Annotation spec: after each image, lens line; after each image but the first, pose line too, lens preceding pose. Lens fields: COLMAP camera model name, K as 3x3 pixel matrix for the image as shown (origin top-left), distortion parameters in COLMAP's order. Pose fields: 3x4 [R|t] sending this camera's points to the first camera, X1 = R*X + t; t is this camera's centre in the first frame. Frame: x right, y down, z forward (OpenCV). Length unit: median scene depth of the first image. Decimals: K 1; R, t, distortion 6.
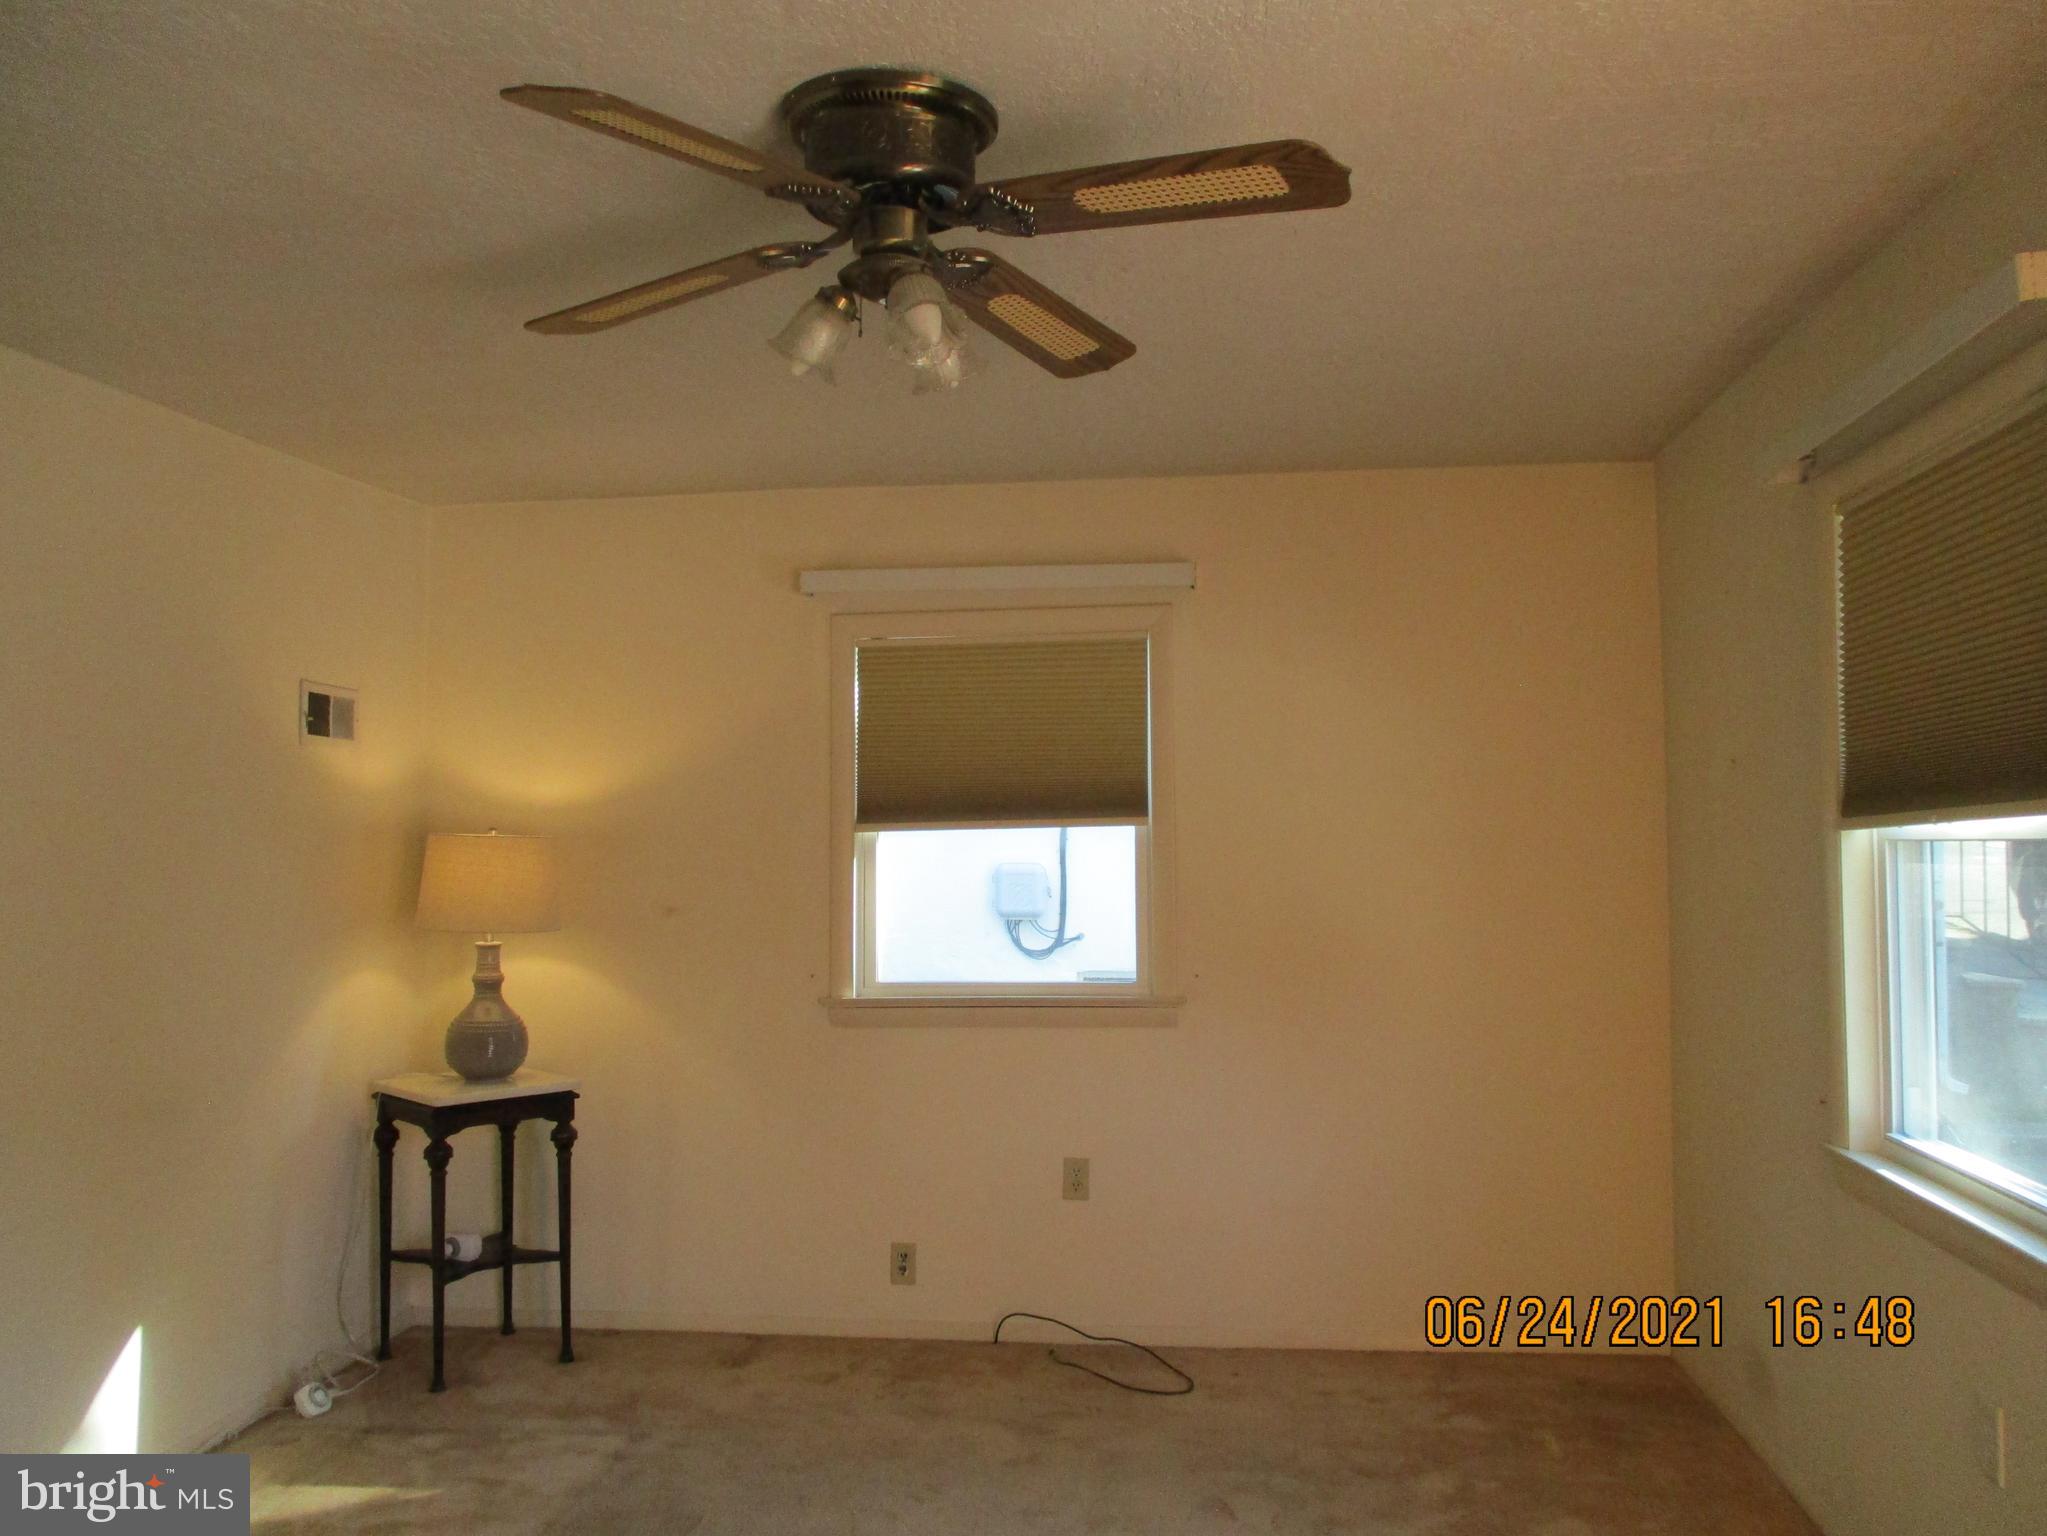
lens RADIAL K [[1711.1, 0, 1029.4], [0, 1711.1, 774.3], [0, 0, 1]] dist [-0.014281, -0.008393]
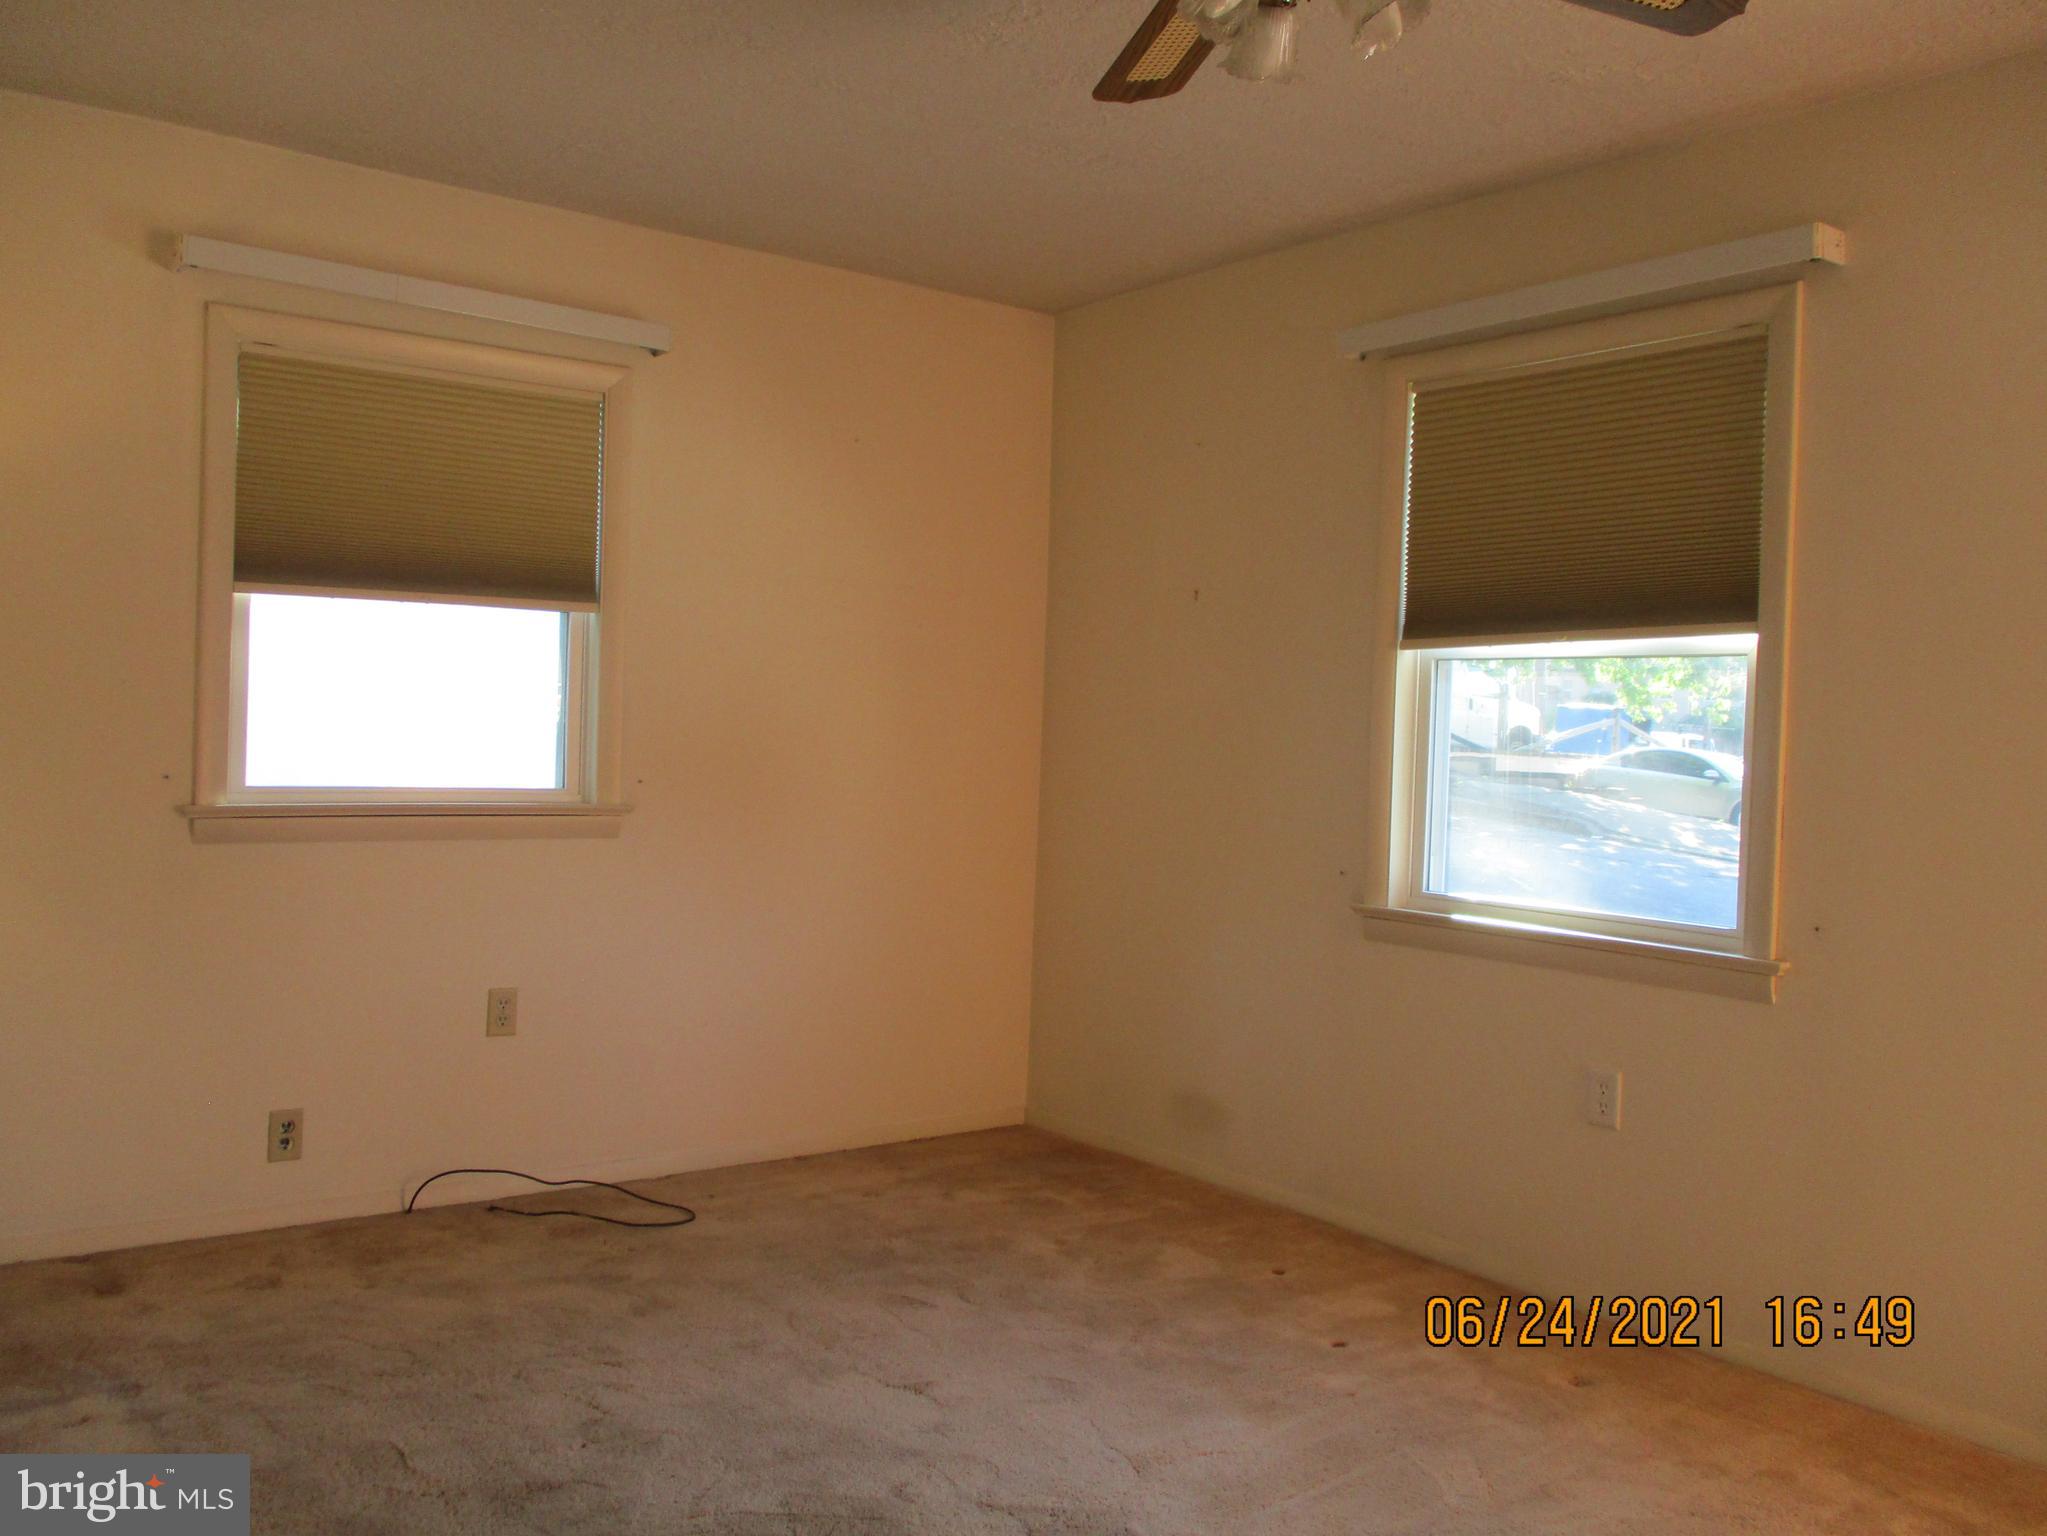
lens RADIAL K [[1711.1, 0, 1033.7], [0, 1711.1, 763.9], [0, 0, 1]] dist [-0.014281, -0.008393]
pose [[0.710974, 0.023146, 0.702837, -0.415177], [-0.069136, 0.996917, 0.037105, 0.062836], [-0.699812, -0.074972, 0.710382, 0.213591]]
